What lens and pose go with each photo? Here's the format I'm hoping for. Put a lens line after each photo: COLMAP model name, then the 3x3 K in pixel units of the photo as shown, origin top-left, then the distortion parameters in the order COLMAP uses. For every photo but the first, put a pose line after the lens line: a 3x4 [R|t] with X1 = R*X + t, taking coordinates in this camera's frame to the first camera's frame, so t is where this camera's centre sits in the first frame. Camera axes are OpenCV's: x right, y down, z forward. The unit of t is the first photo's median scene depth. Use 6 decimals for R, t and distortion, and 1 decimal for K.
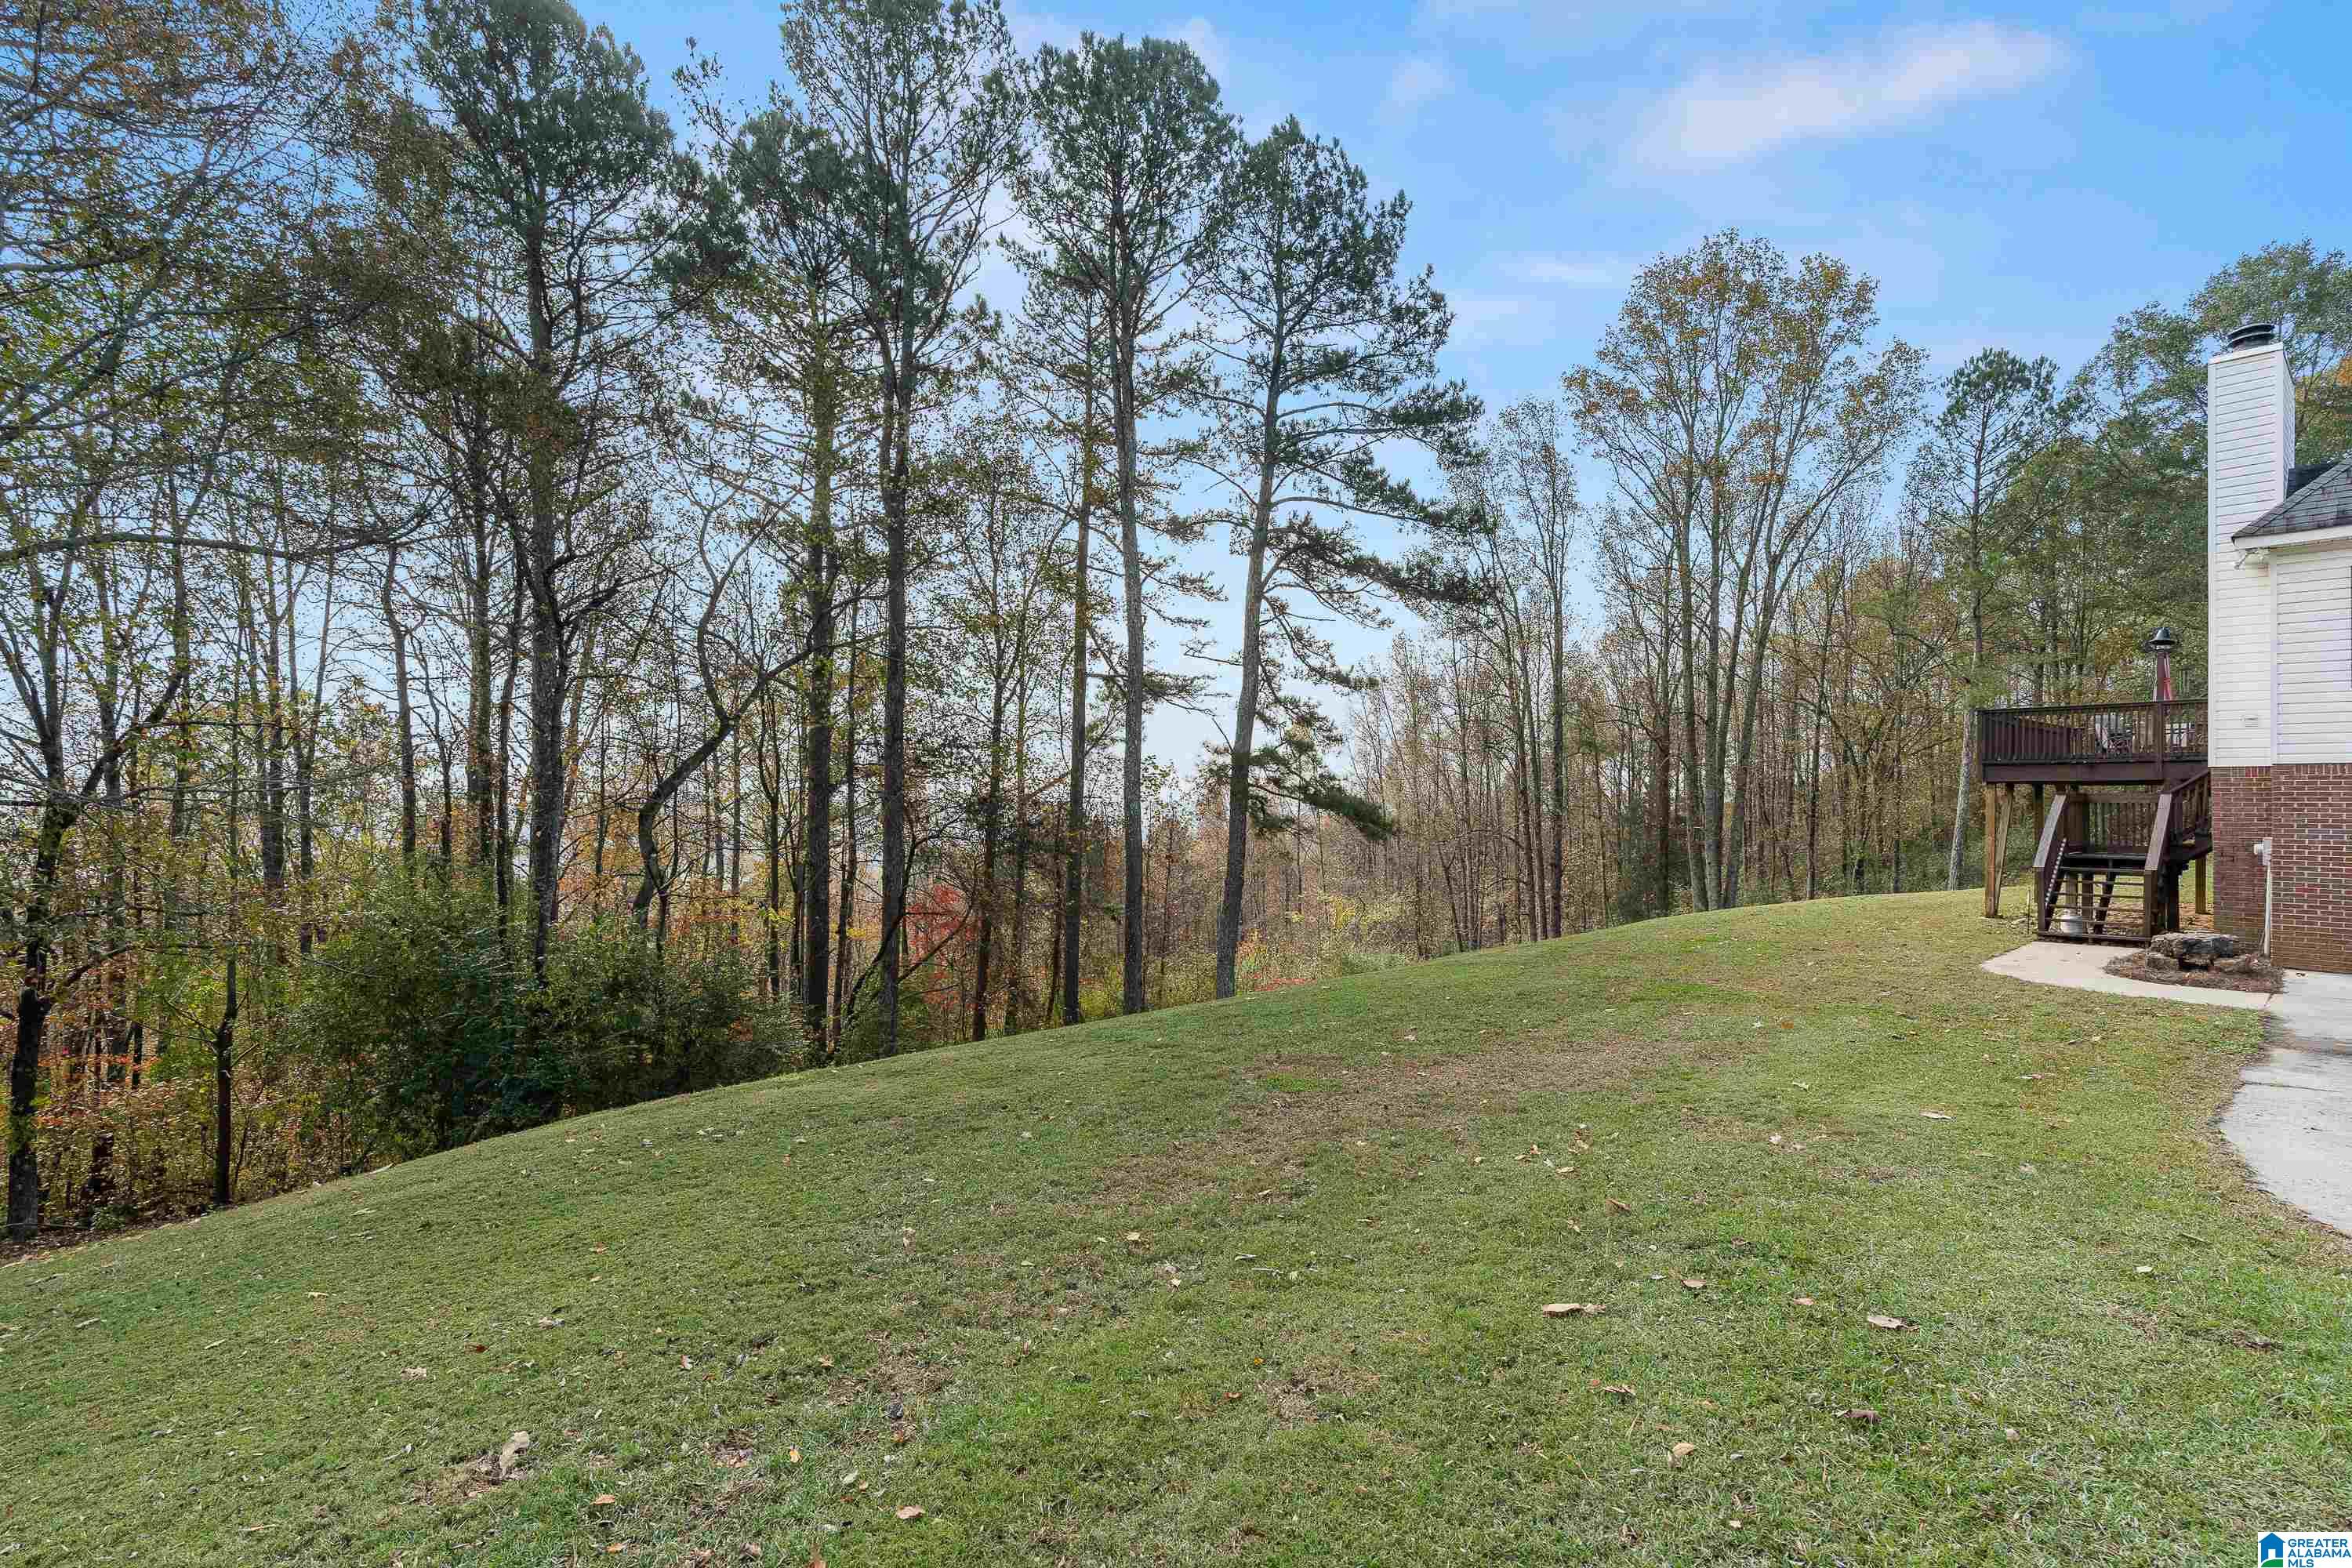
lens RADIAL K [[1078.5, 0, 1194.1], [0, 1078.5, 782.9], [0, 0, 1]] dist [-0.013163, 0.004870]
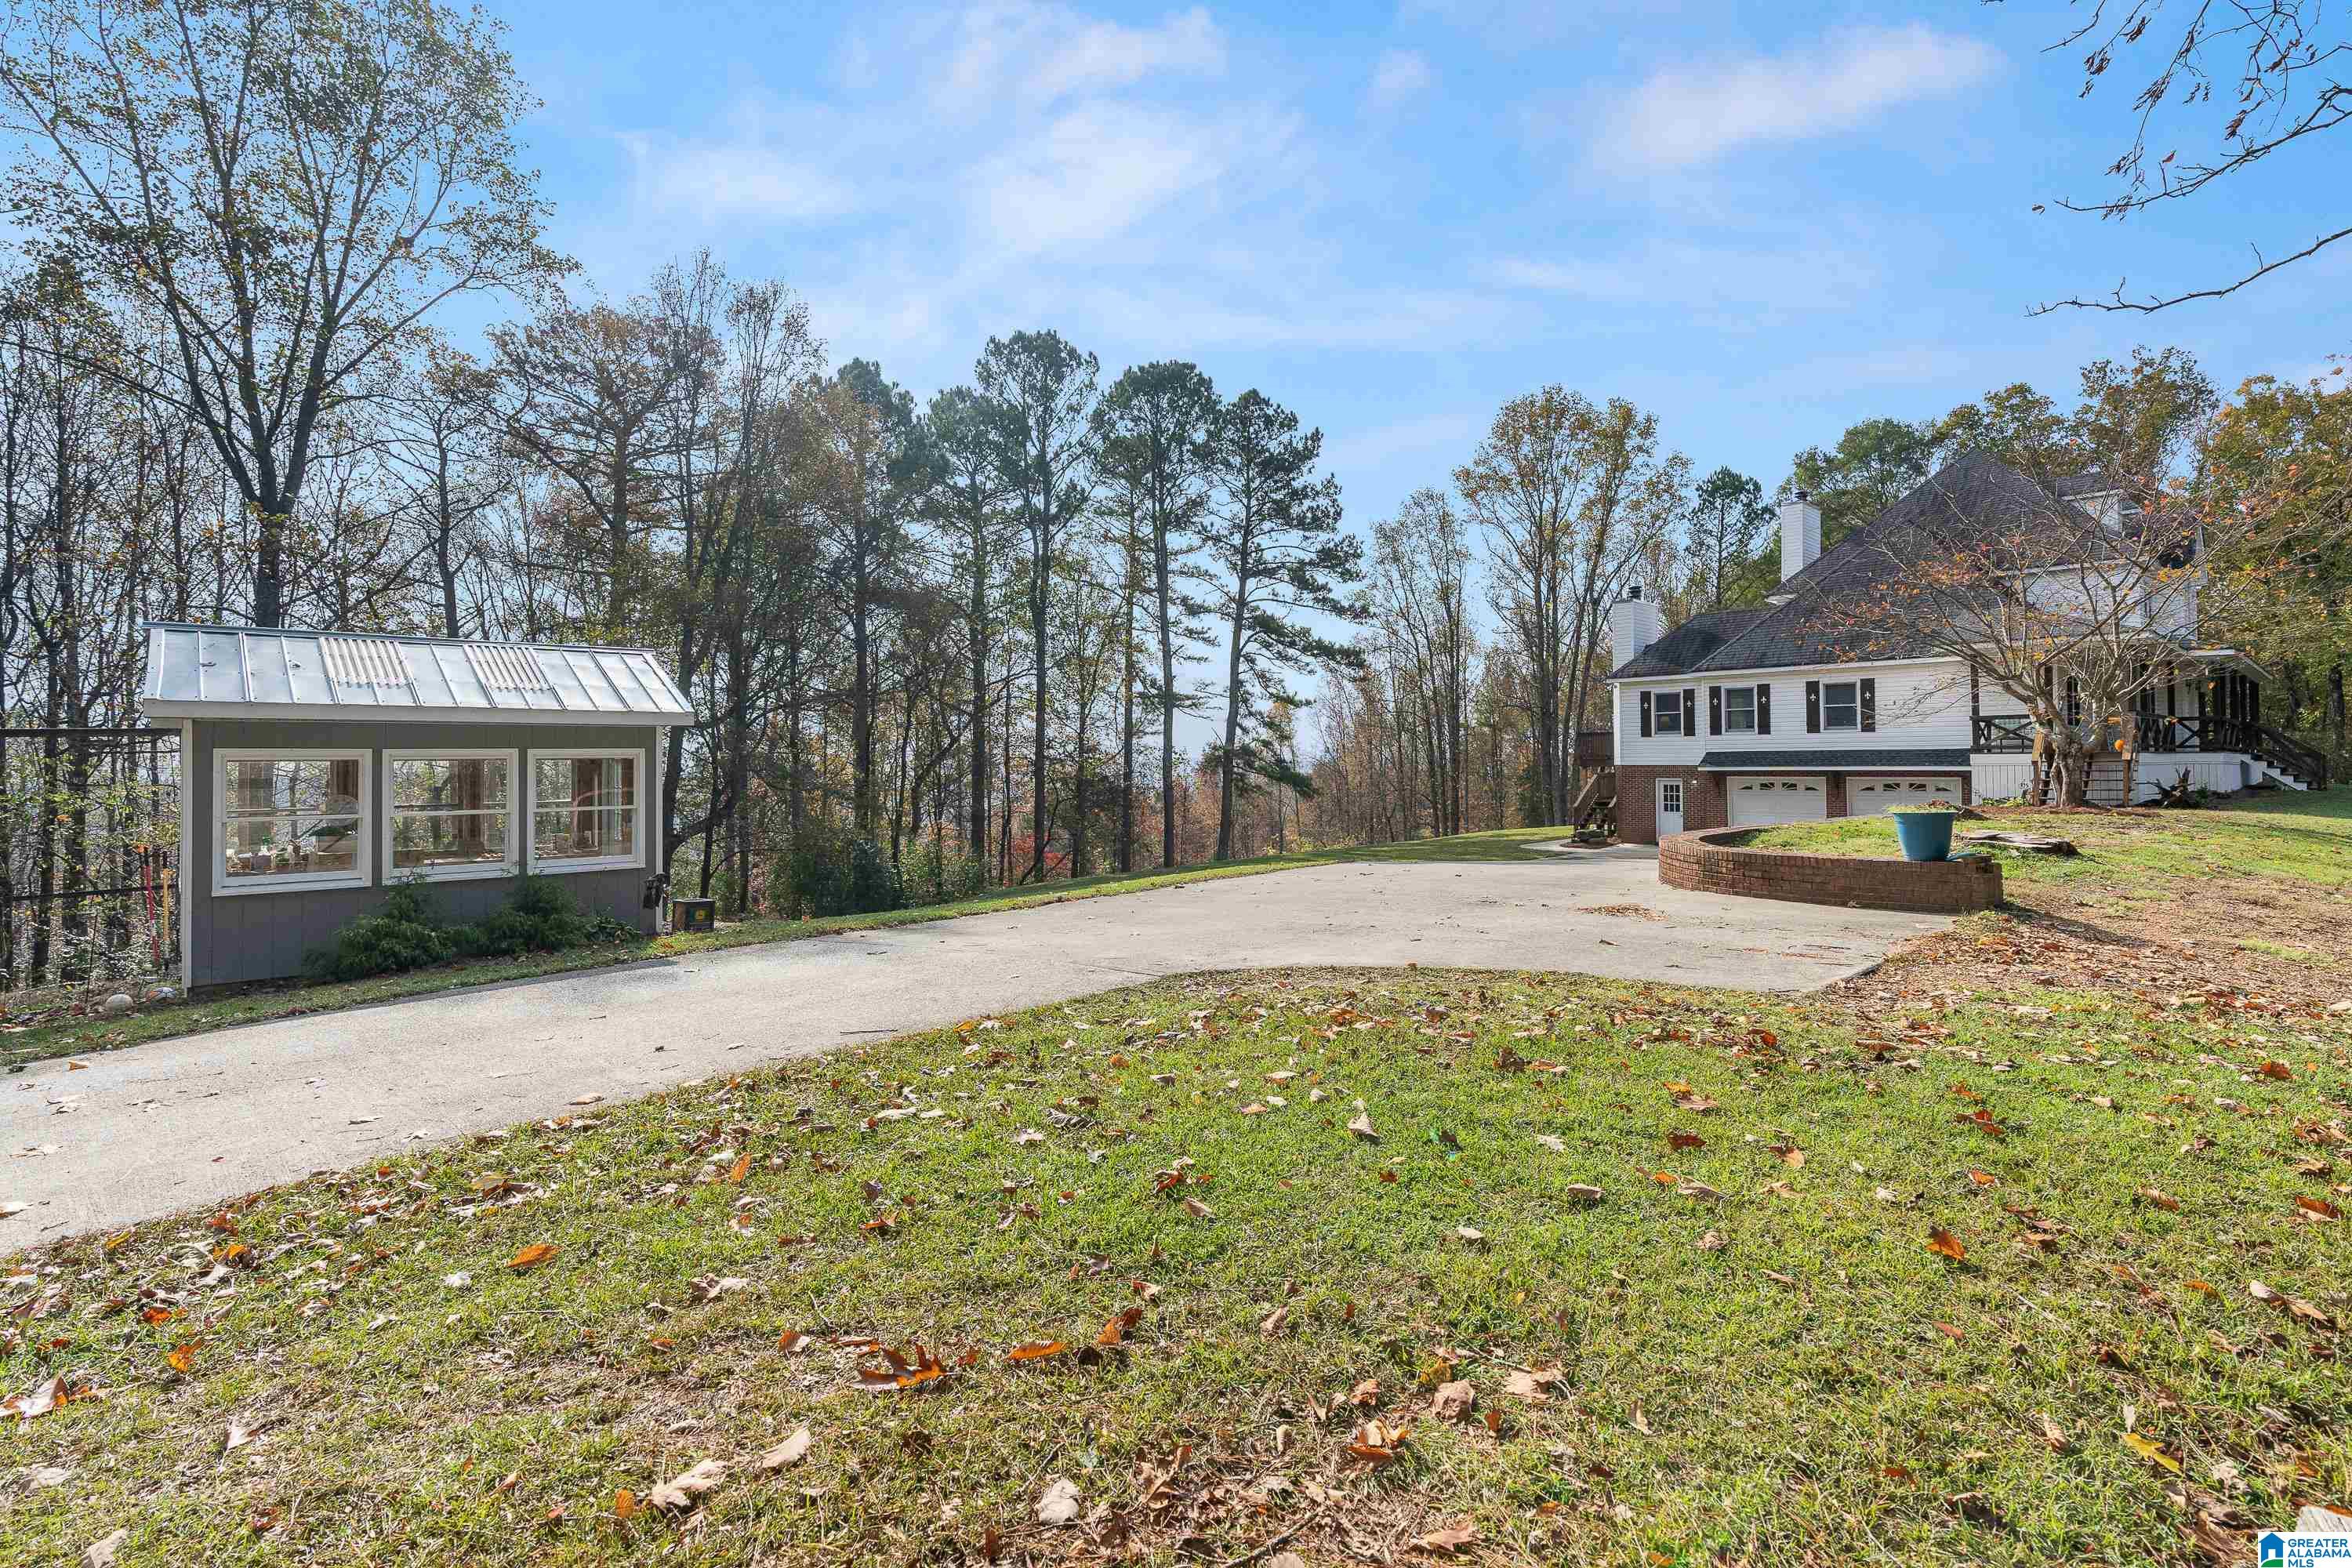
lens RADIAL K [[1078.5, 0, 1194.1], [0, 1078.5, 782.9], [0, 0, 1]] dist [-0.013163, 0.004870]
pose [[0.999947, -0.006713, 0.007853, -0.022785], [0.006383, 0.999126, 0.041300, -0.036537], [-0.008124, -0.041248, 0.999116, -0.645466]]
